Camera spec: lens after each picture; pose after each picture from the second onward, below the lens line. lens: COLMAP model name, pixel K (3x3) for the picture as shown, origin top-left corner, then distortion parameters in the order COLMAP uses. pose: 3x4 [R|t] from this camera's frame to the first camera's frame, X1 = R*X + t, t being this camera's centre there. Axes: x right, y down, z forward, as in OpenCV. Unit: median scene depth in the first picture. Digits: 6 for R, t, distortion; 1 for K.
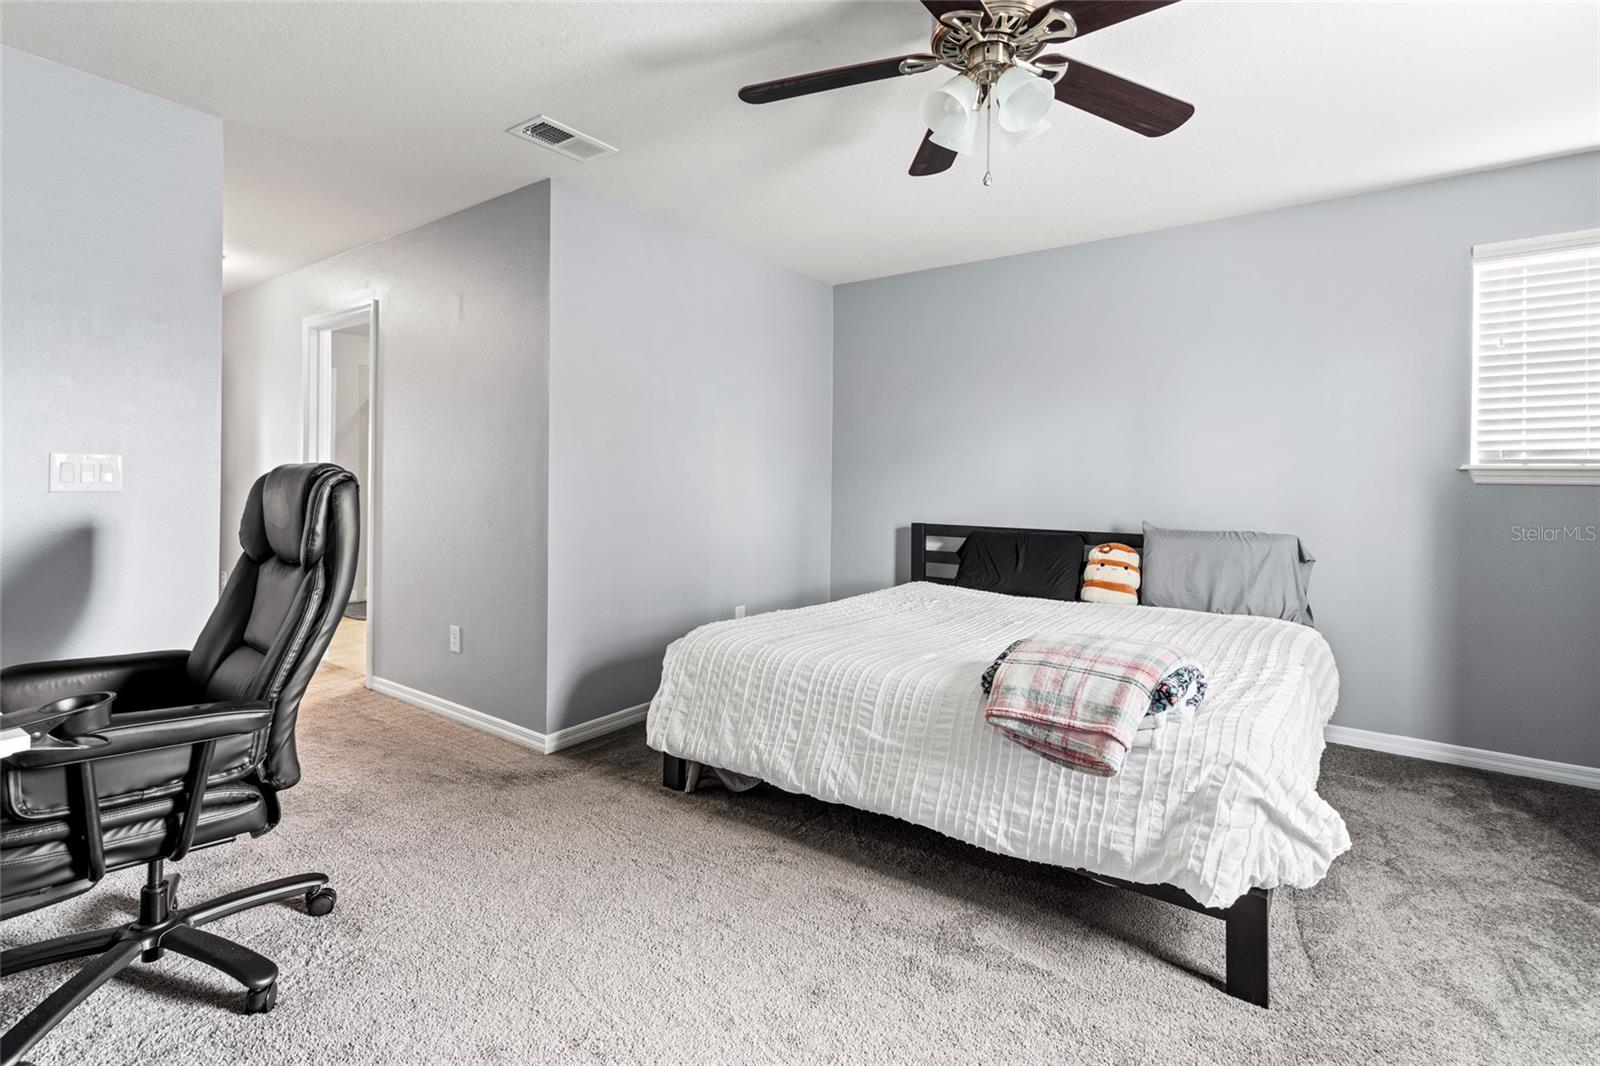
lens RADIAL K [[724.4, 0, 800.8], [0, 724.4, 486.9], [0, 0, 1]] dist [0.001542, 0.000236]
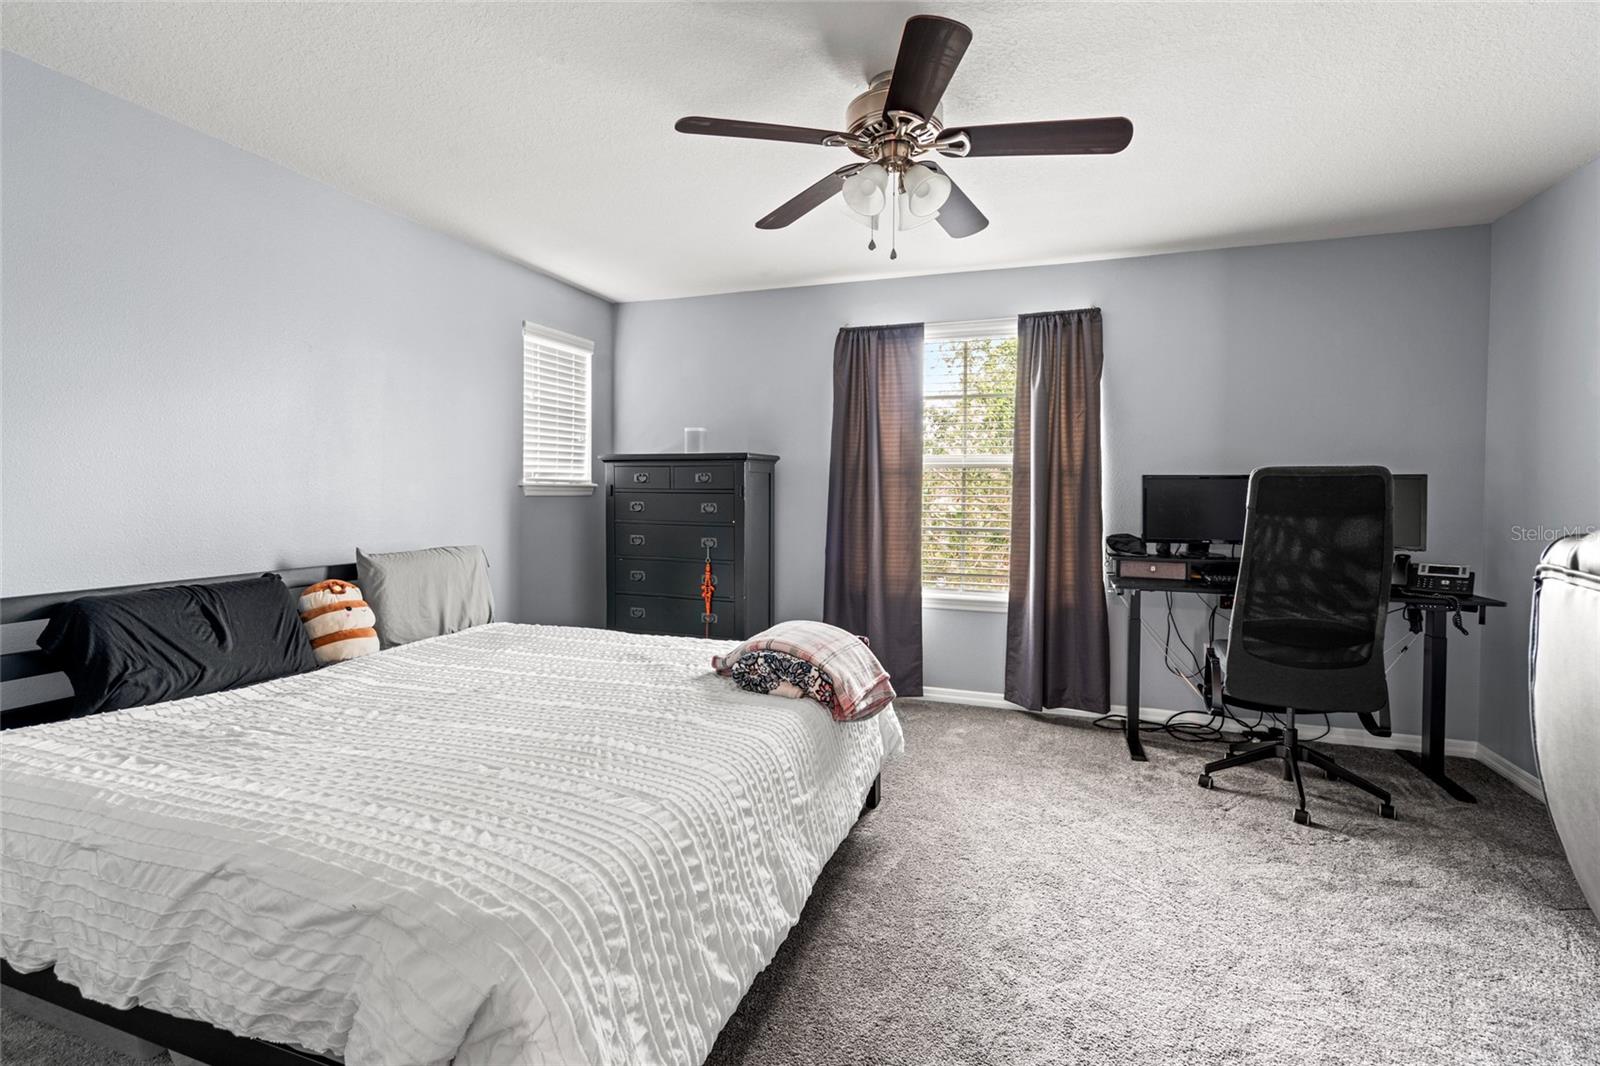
lens RADIAL K [[735.7, 0, 794.6], [0, 735.7, 506.3], [0, 0, 1]] dist [0.004129, 0.000991]
pose [[-0.278565, -0.031789, 0.959891, -0.503217], [-0.001904, 0.999468, 0.032547, -0.029259], [-0.960415, 0.007239, -0.278478, 0.841289]]
